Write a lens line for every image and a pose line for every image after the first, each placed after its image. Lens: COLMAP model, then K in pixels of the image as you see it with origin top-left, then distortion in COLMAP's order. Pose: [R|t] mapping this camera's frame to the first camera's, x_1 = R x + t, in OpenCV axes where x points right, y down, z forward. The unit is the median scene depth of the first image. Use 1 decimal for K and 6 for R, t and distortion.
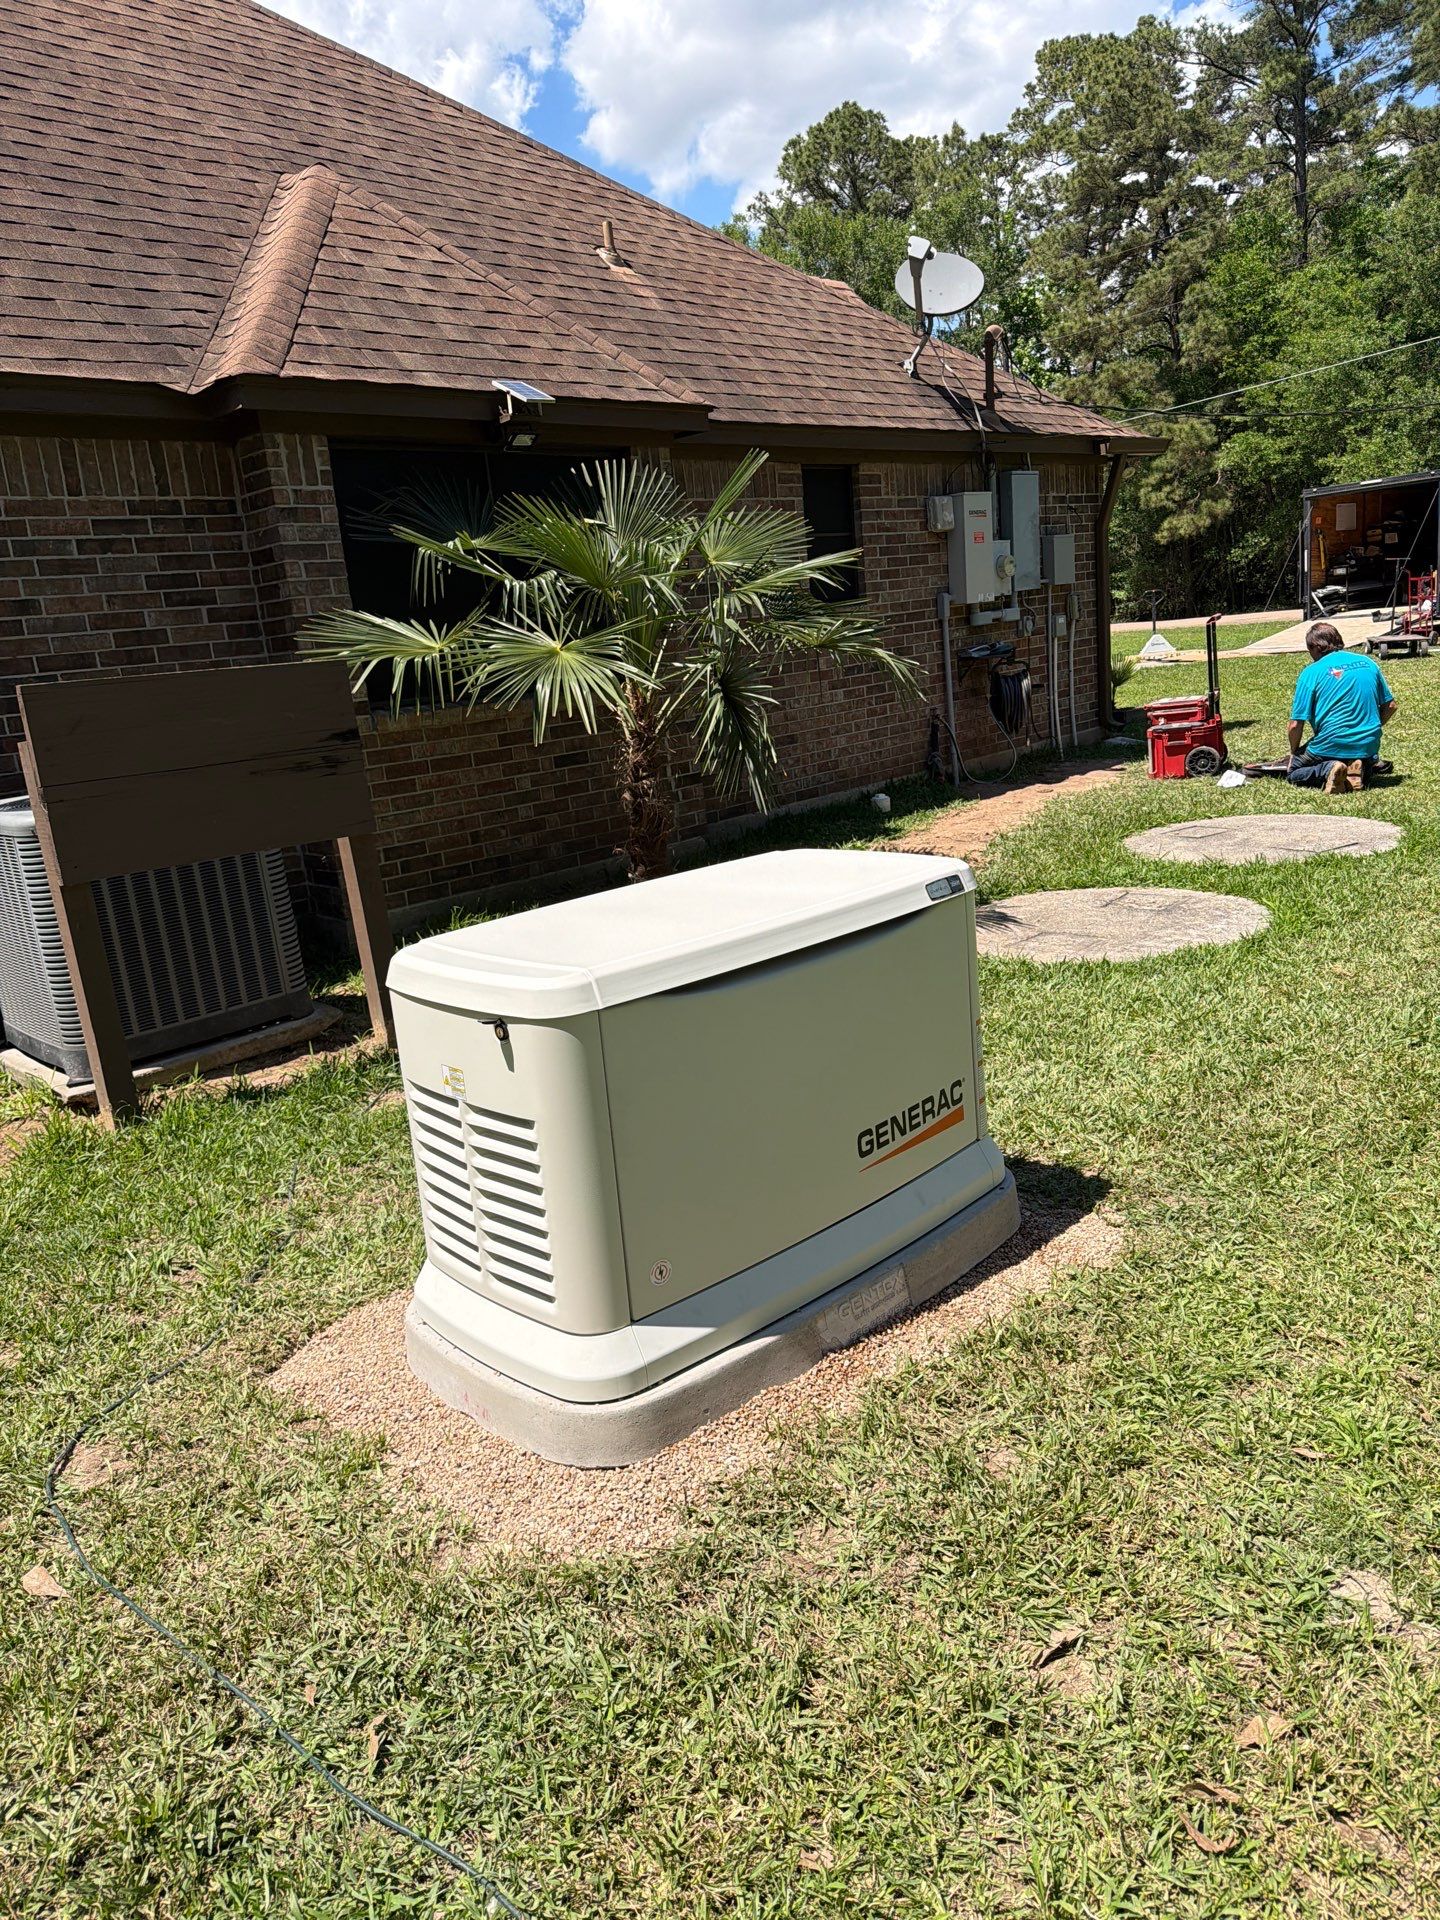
lens RADIAL K [[1389.7, 0, 715.9], [0, 1389.7, 959.5], [0, 0, 1]] dist [0.019566, -0.016541]
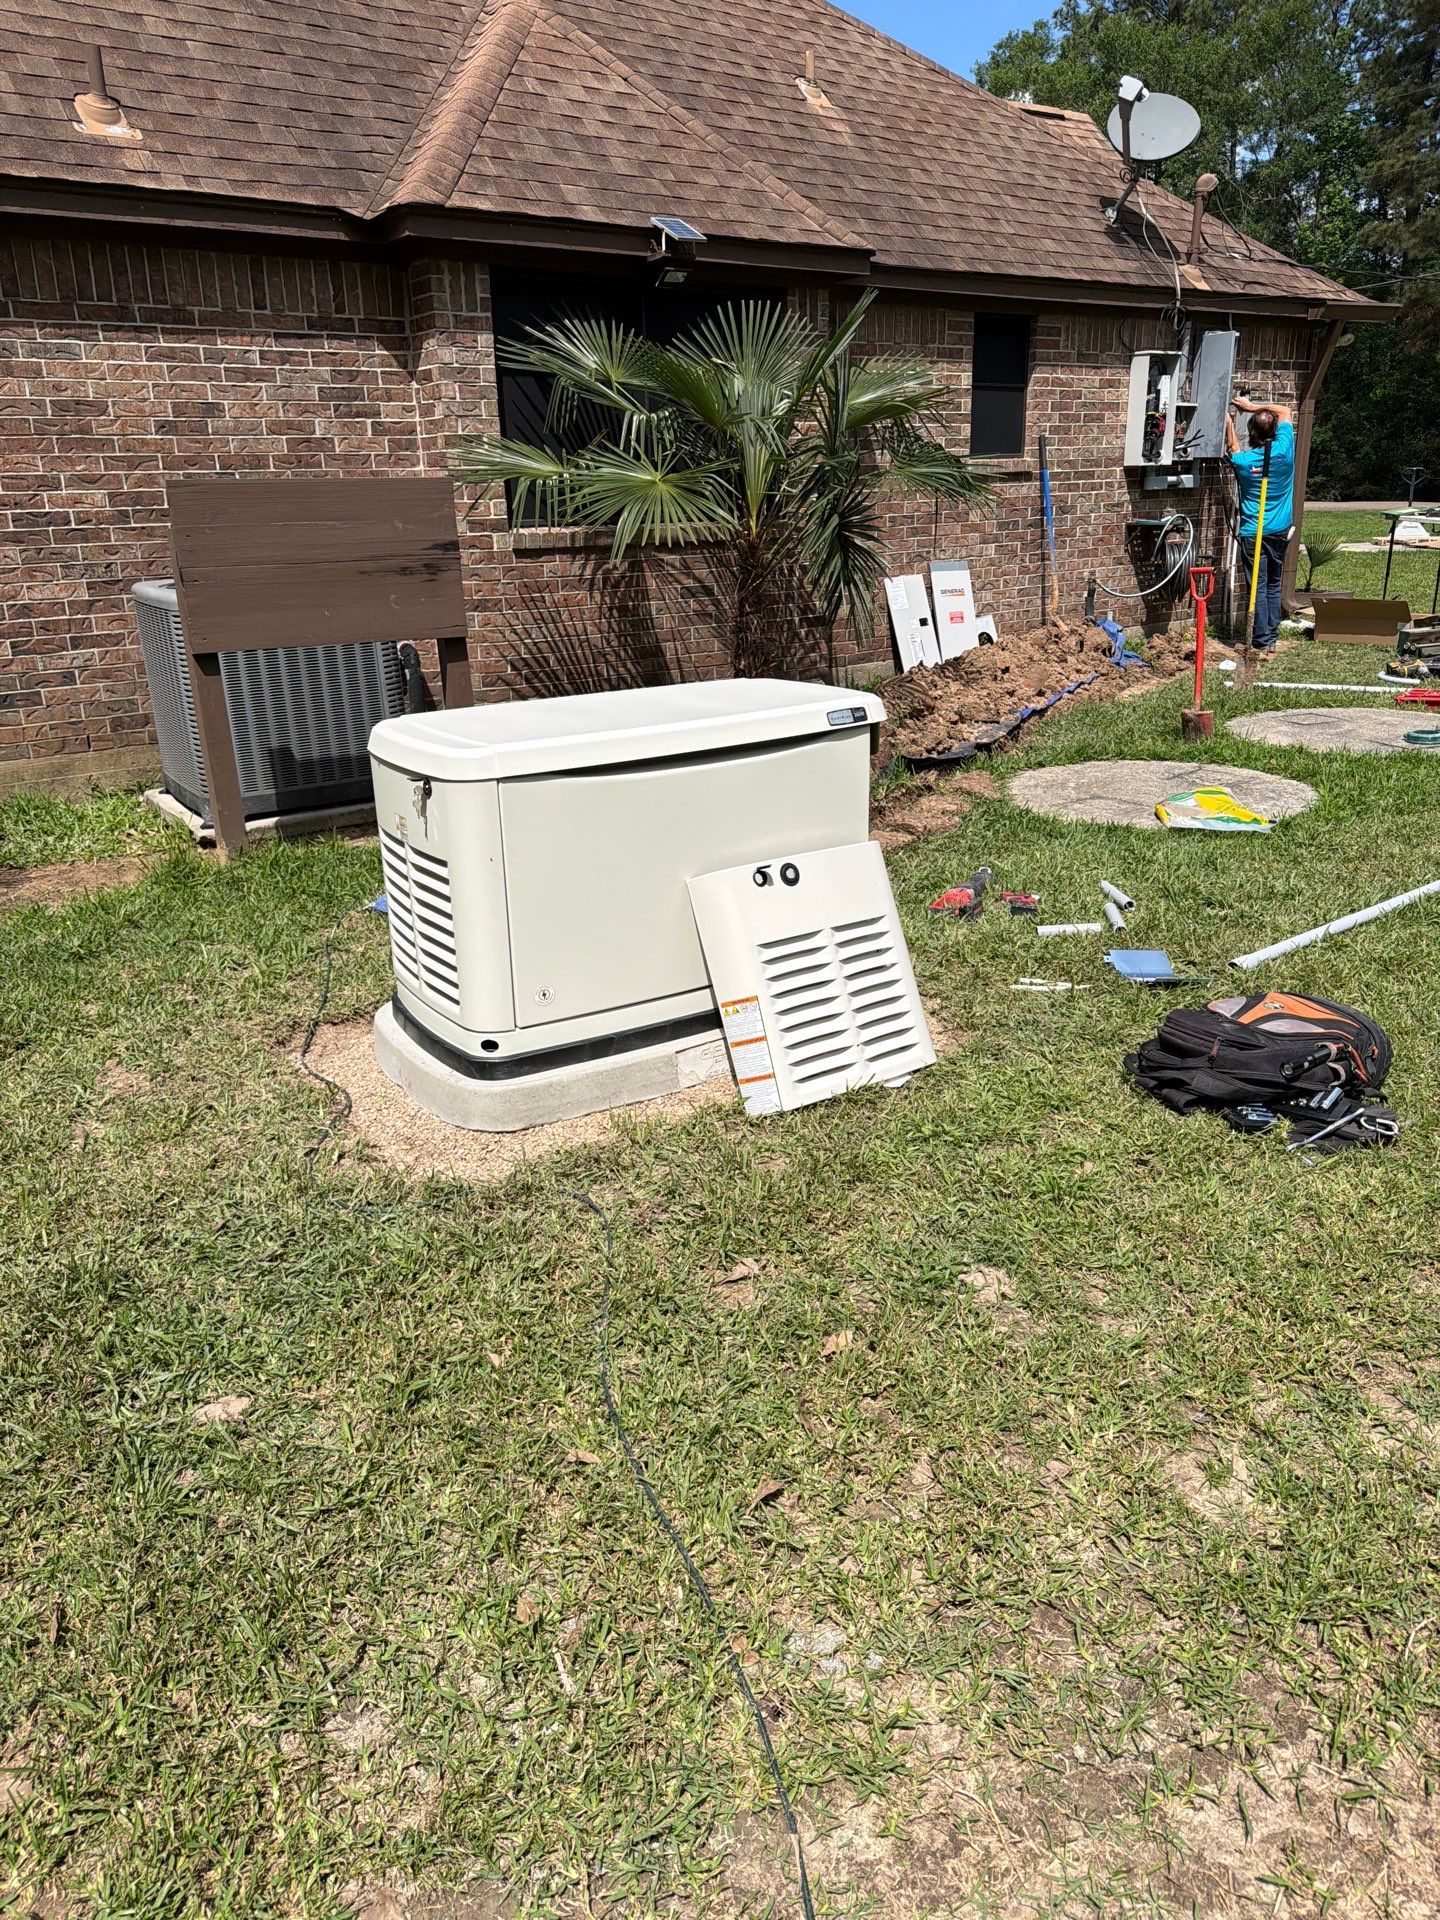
lens RADIAL K [[1389.7, 0, 727.7], [0, 1389.7, 958.2], [0, 0, 1]] dist [0.019566, -0.016541]
pose [[0.982171, 0.125254, -0.140187, 0.113411], [-0.109615, 0.987389, 0.114227, 0.010918], [0.152726, -0.096824, 0.983514, -0.081717]]
